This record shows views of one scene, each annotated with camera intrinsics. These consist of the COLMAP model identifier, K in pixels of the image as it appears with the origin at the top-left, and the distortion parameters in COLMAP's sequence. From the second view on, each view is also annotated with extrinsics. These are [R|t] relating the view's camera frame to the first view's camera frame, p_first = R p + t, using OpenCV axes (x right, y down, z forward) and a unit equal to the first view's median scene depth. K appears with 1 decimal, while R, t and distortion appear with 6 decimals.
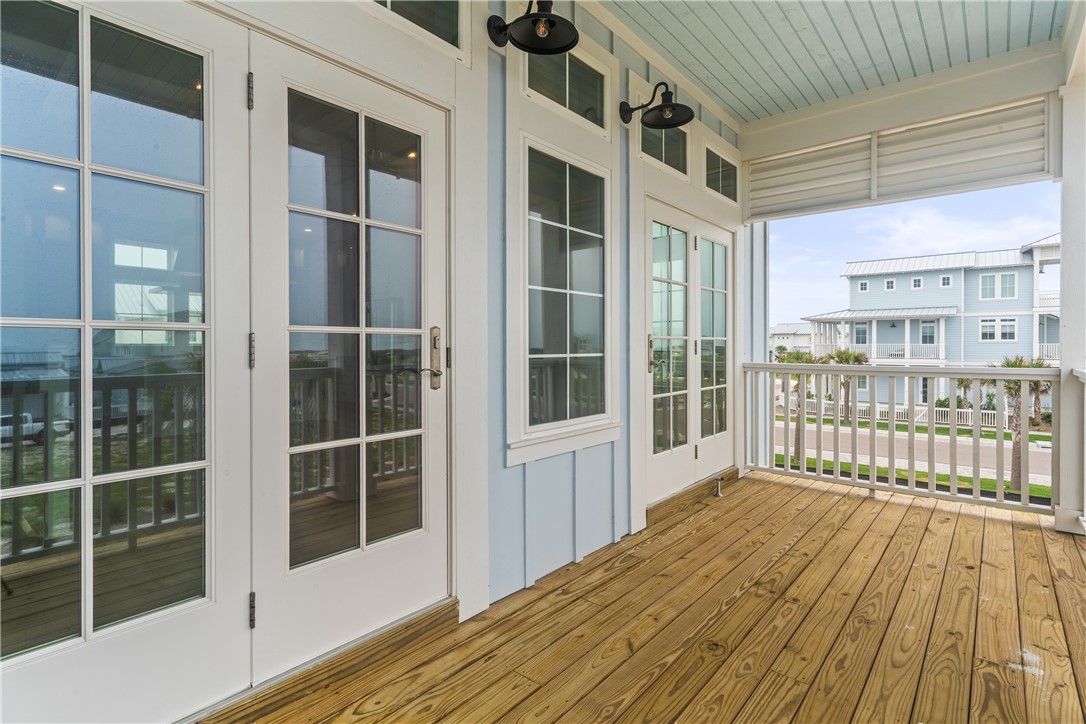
lens RADIAL K [[534.5, 0, 543.1], [0, 534.5, 343.9], [0, 0, 1]] dist [-0.001042, -0.000466]
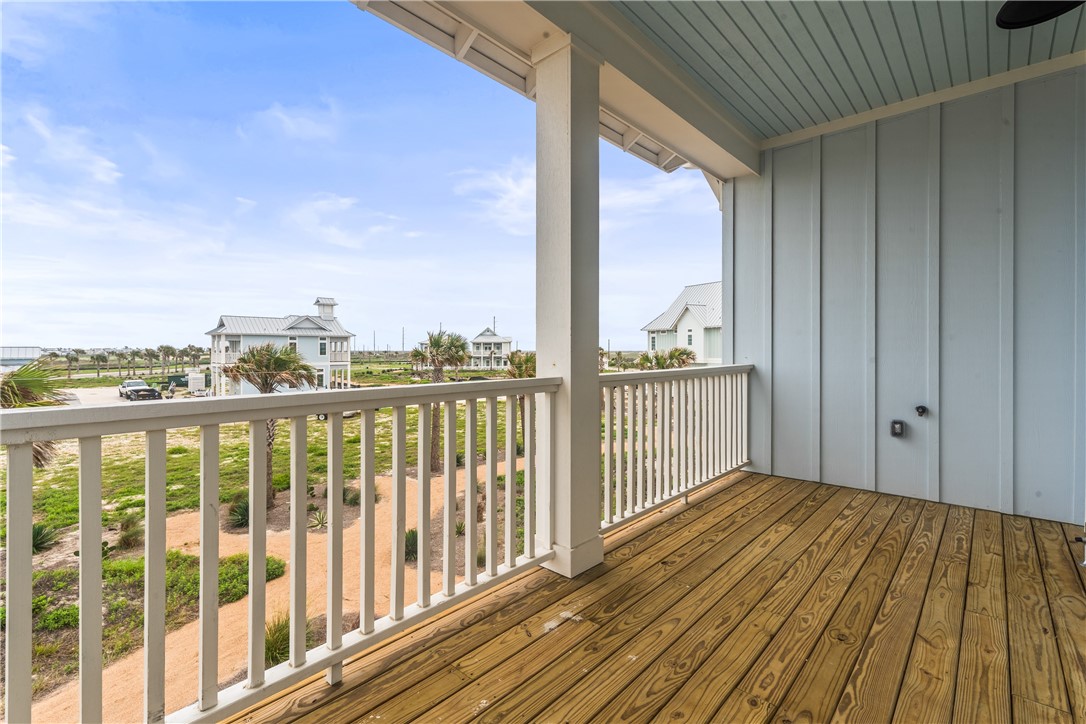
lens RADIAL K [[494.4, 0, 547.5], [0, 494.4, 368.2], [0, 0, 1]] dist [0.017103, -0.000117]
pose [[-0.999586, 0.000964, 0.028754, 0.863434], [0.002049, 0.999286, 0.037733, 0.003045], [-0.028697, 0.037776, -0.998874, 1.966868]]
